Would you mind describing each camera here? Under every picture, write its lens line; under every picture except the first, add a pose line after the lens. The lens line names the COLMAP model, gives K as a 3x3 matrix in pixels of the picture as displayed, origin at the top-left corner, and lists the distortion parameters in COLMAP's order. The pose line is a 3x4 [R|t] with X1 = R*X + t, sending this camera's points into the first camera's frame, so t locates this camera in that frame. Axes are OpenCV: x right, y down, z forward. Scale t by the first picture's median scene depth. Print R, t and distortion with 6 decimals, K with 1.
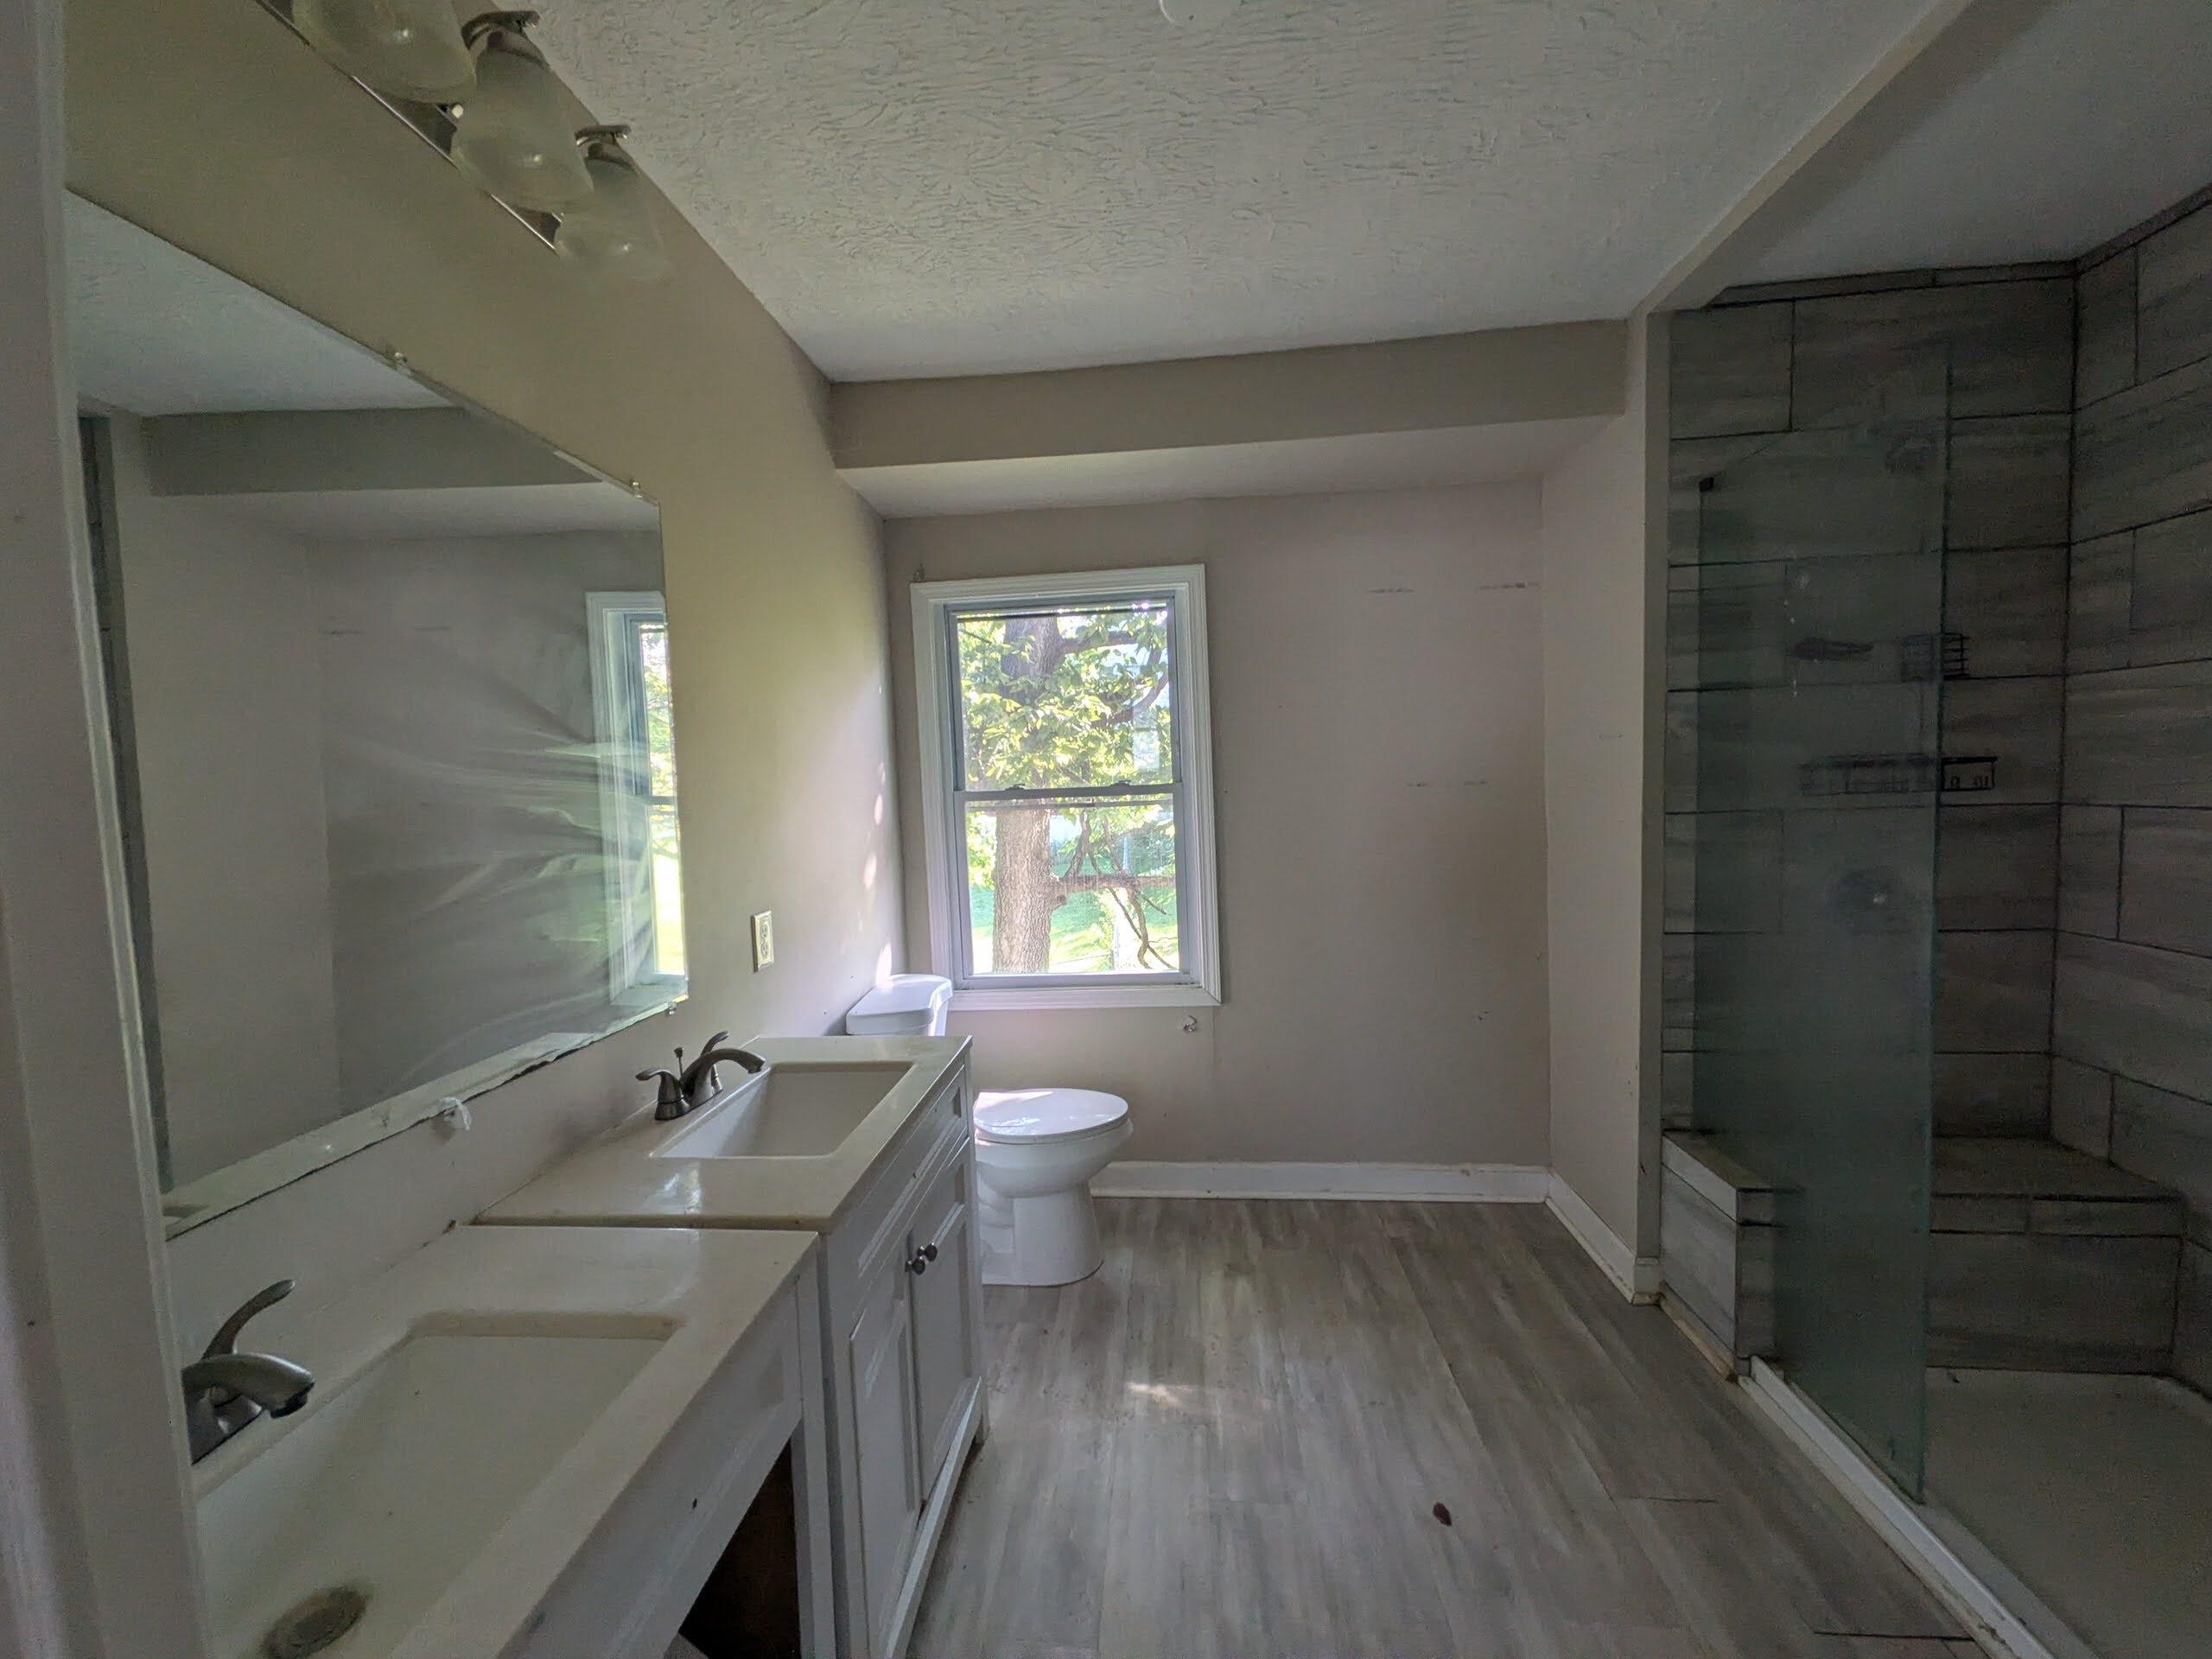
lens RADIAL K [[871.9, 0, 1090.0], [0, 871.9, 832.6], [0, 0, 1]] dist [0.011623, -0.003767]
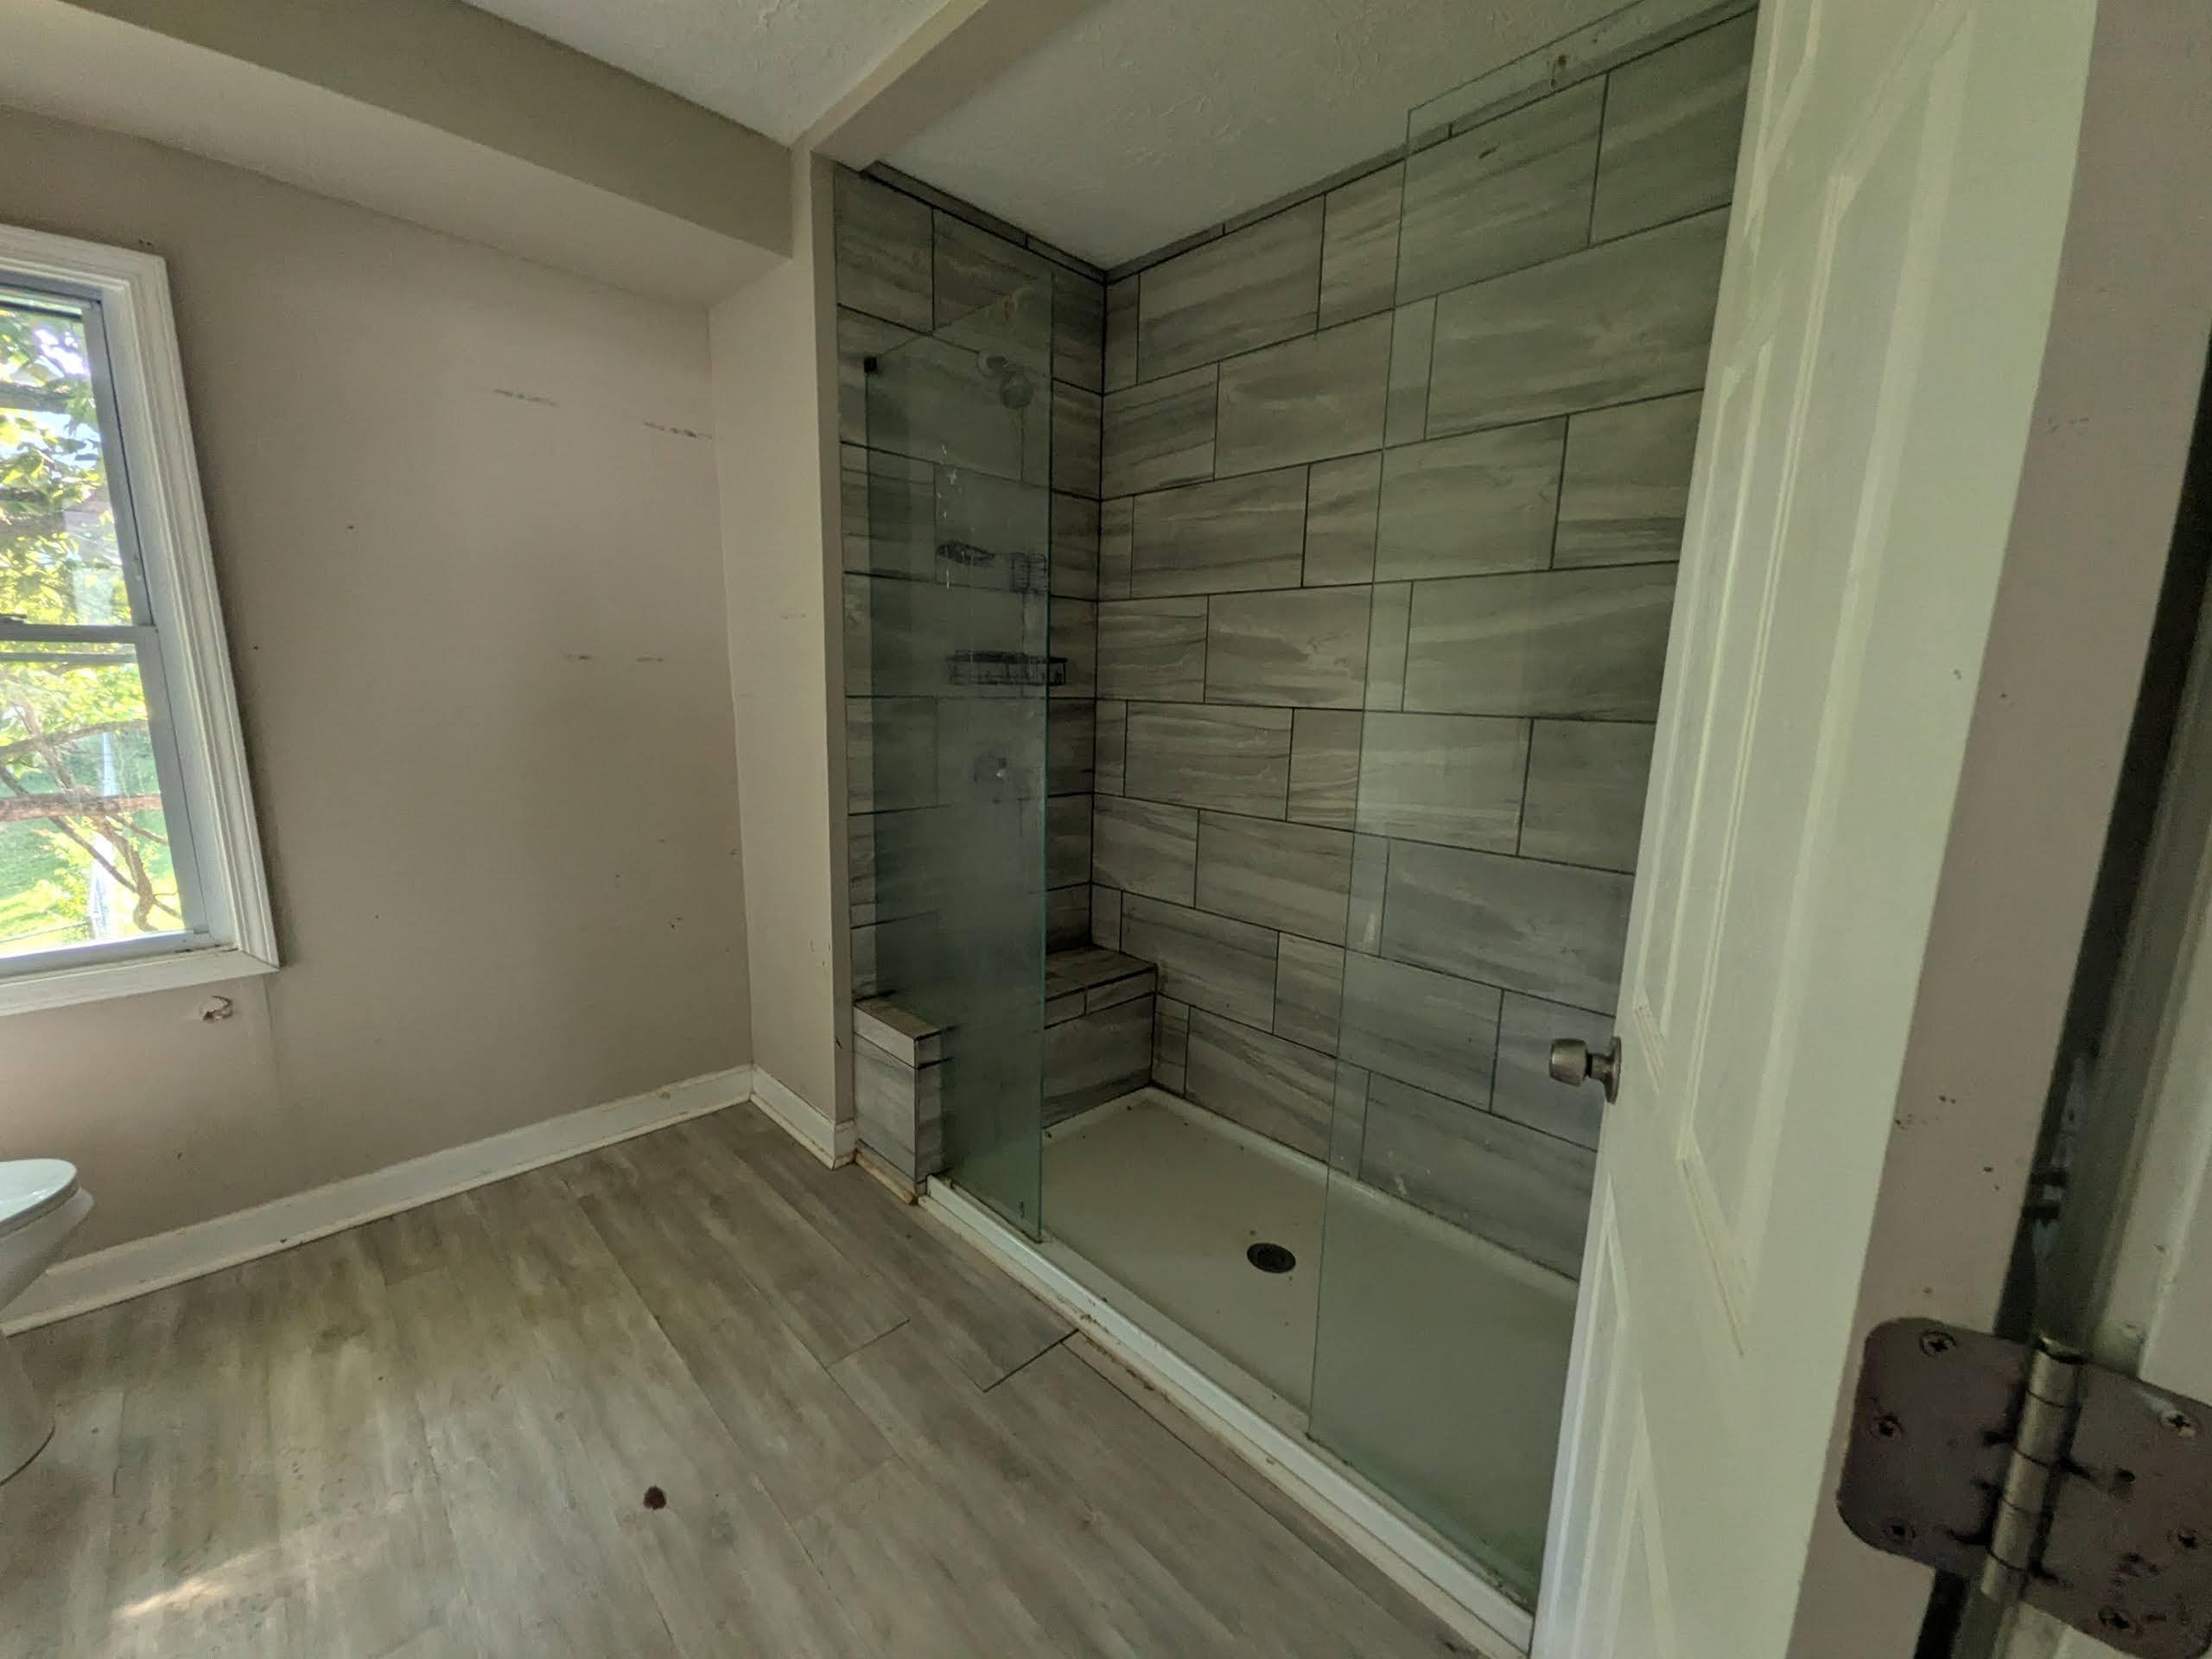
lens RADIAL K [[871.9, 0, 1096.9], [0, 871.9, 836.6], [0, 0, 1]] dist [0.011623, -0.003767]
pose [[0.639076, -0.085603, 0.764365, 0.059514], [0.000723, 0.993854, 0.110699, 0.028674], [-0.769143, -0.070192, 0.635210, 0.130054]]
